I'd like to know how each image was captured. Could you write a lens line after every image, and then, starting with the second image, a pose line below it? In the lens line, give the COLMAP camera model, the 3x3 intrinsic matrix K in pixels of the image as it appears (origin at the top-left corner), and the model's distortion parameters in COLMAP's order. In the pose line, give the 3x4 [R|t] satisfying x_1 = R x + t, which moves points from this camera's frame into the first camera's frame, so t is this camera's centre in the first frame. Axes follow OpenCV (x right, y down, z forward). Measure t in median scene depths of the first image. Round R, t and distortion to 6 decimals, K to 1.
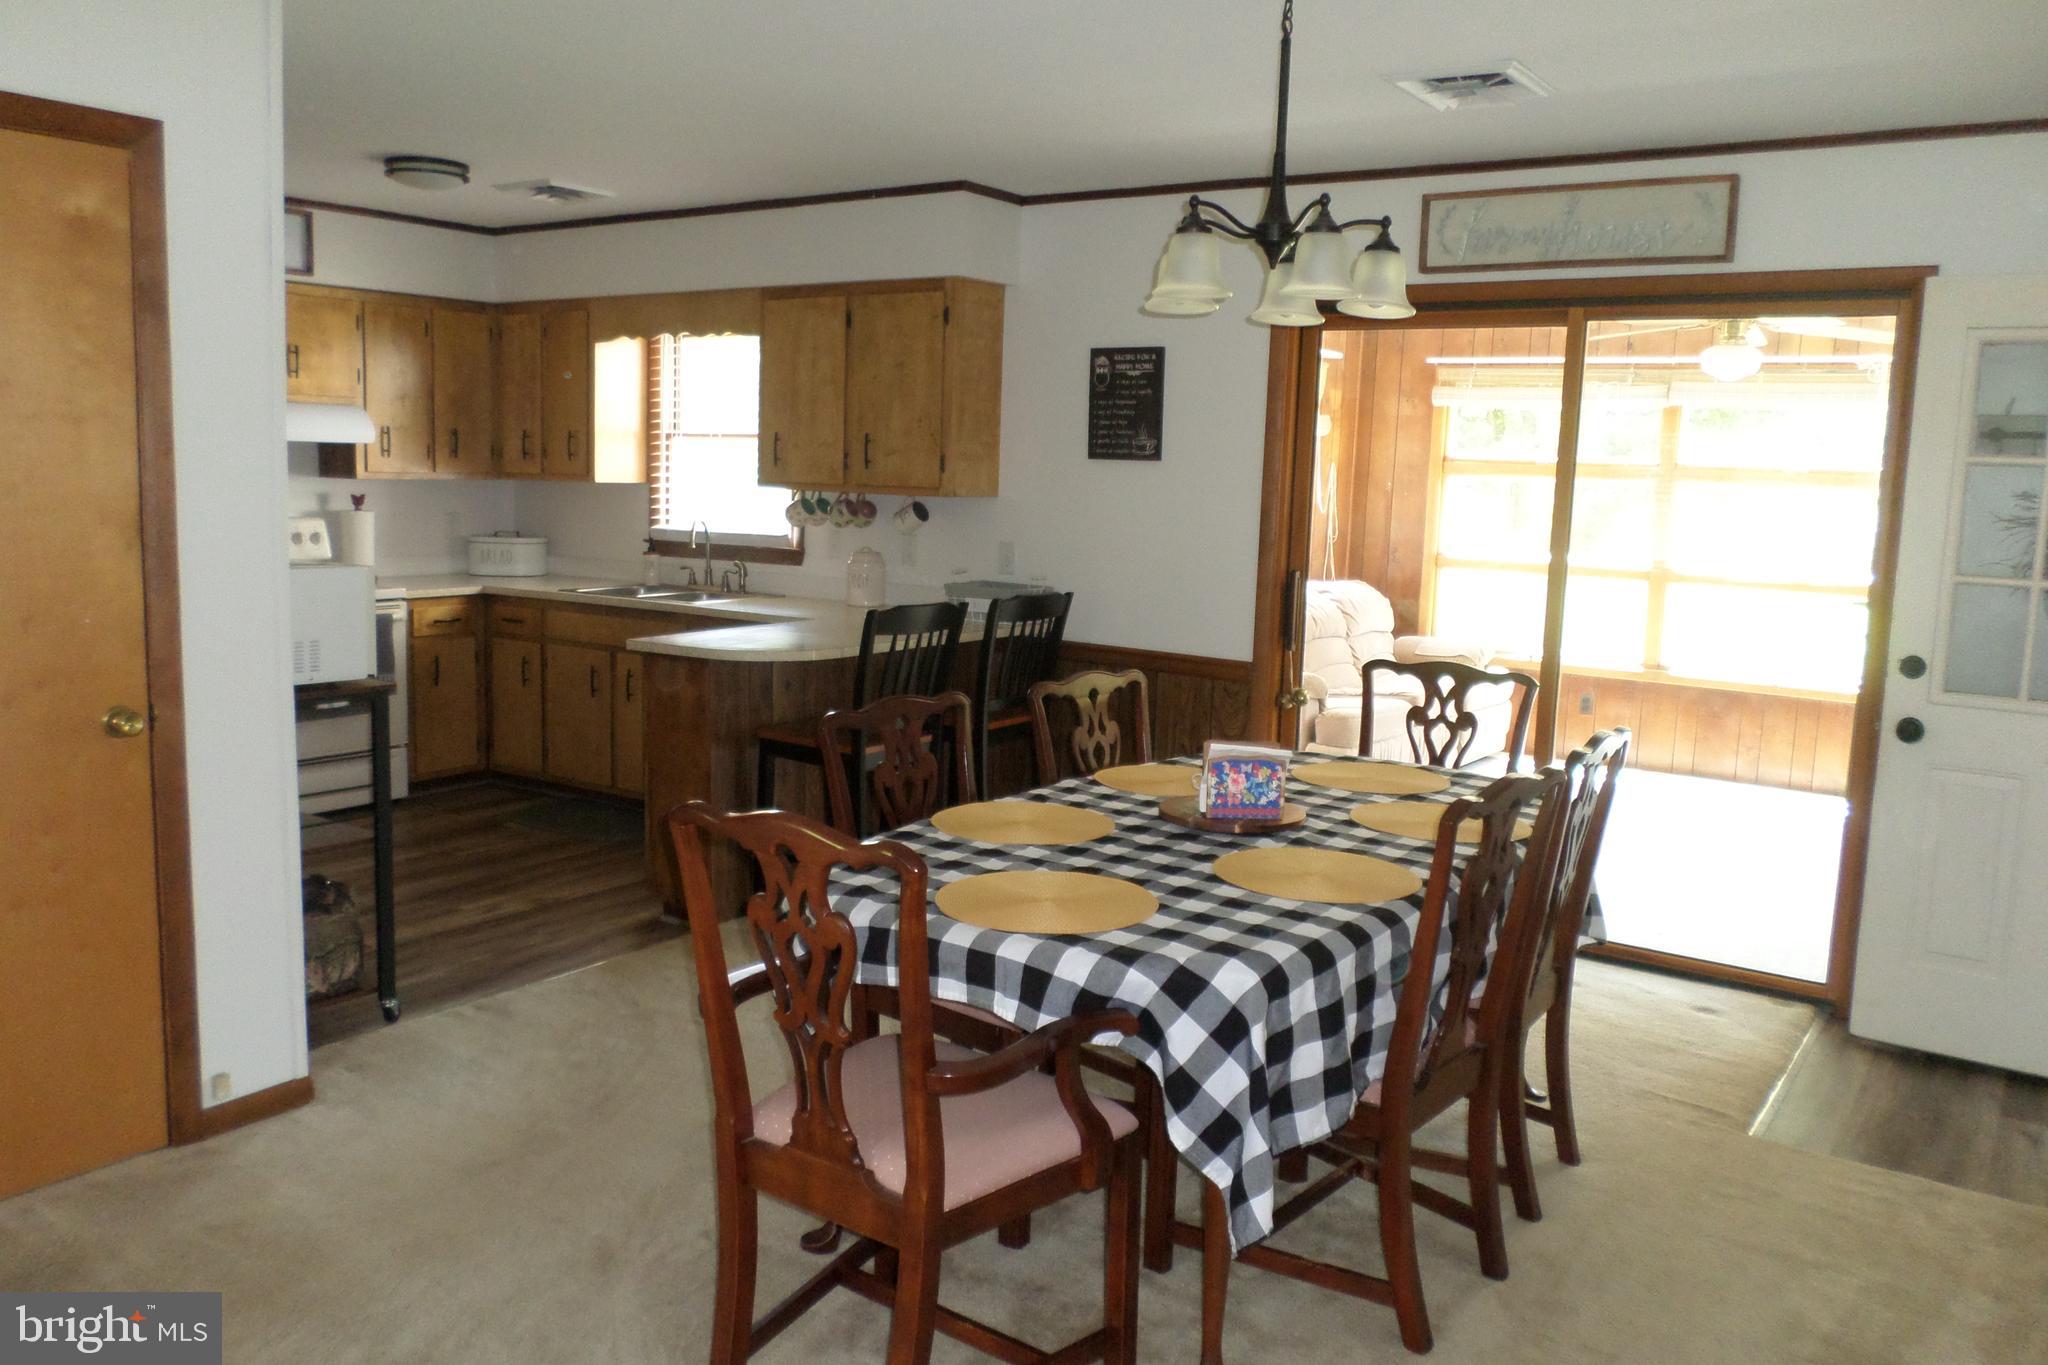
lens RADIAL K [[1571.9, 0, 1024.8], [0, 1571.9, 661.2], [0, 0, 1]] dist [0.002178, -0.010921]
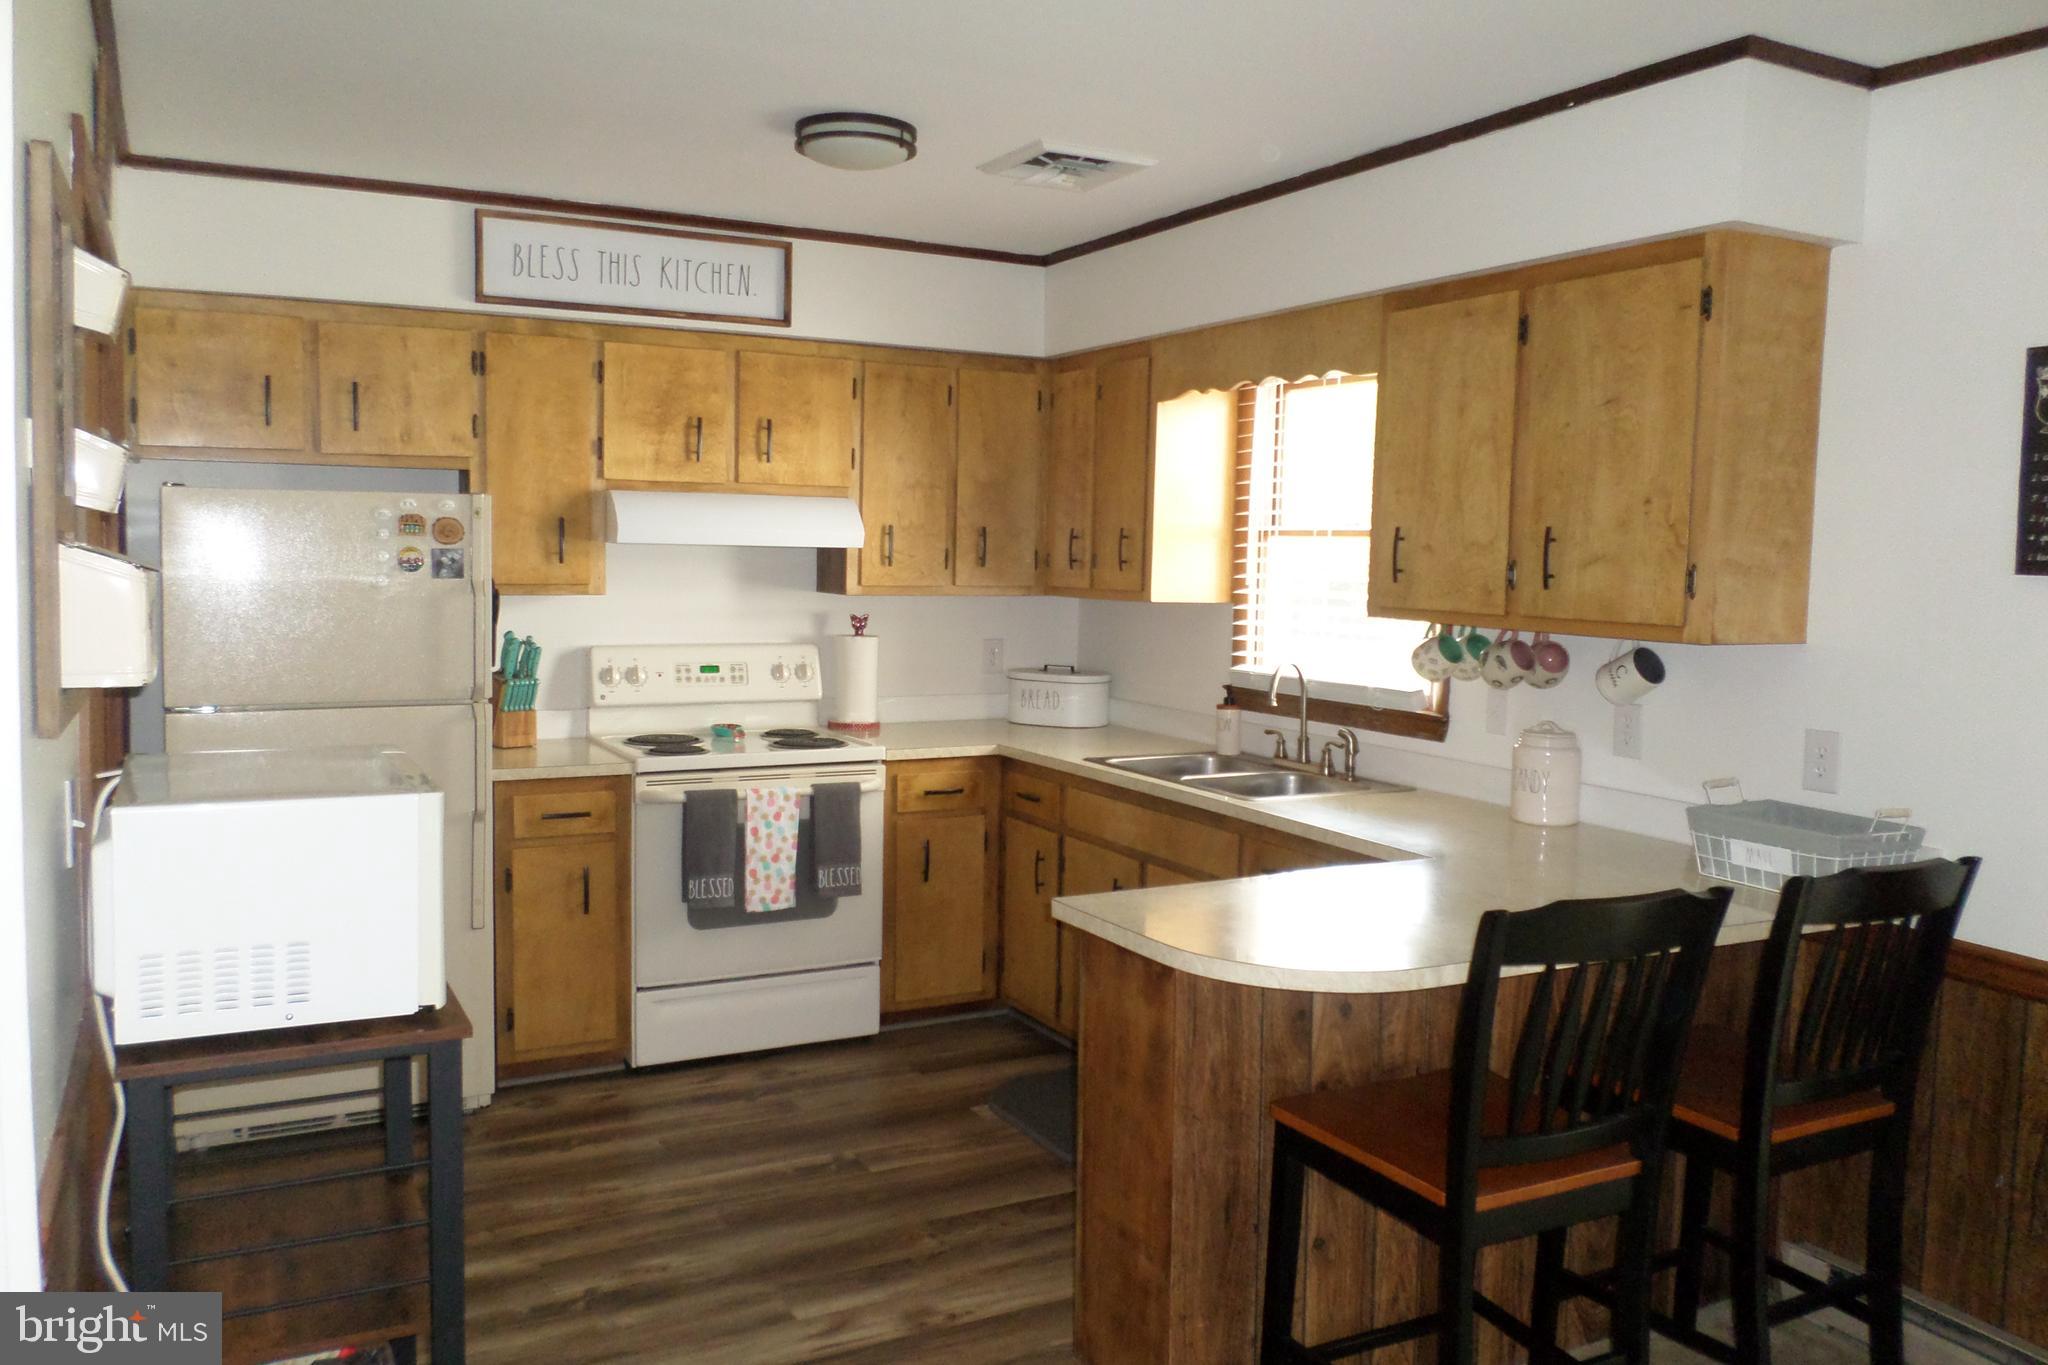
lens RADIAL K [[1571.9, 0, 1015.3], [0, 1571.9, 648.1], [0, 0, 1]] dist [0.002178, -0.010921]
pose [[0.889002, 0.023793, -0.457285, -0.011711], [-0.056803, 0.996666, -0.058573, -0.057579], [0.454367, 0.078047, 0.887389, 0.416069]]
